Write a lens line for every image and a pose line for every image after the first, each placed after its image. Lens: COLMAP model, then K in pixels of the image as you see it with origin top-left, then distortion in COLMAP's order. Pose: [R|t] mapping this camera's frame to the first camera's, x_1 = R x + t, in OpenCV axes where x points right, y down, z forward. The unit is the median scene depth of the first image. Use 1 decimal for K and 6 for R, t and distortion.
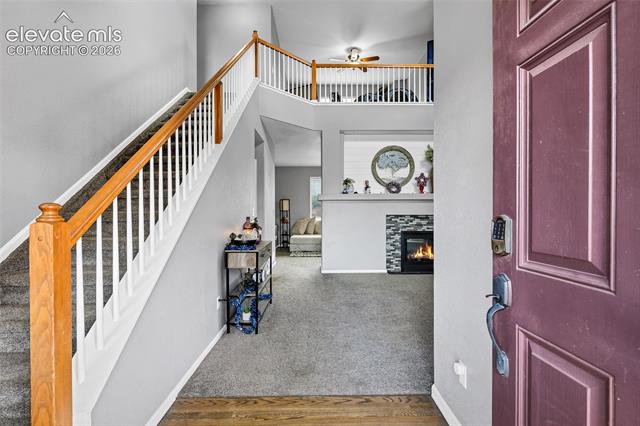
lens RADIAL K [[306.9, 0, 320.6], [0, 306.9, 213.4], [0, 0, 1]] dist [-0.003318, -0.000056]
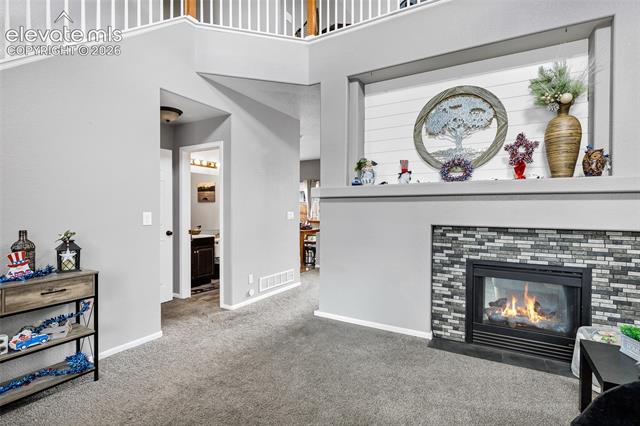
lens RADIAL K [[306.9, 0, 319.7], [0, 306.9, 211.9], [0, 0, 1]] dist [-0.003318, -0.000056]
pose [[0.851365, 0.014240, -0.524380, 0.317033], [-0.011603, 0.999898, 0.008315, -0.018338], [0.524445, -0.000995, 0.851444, 0.463801]]
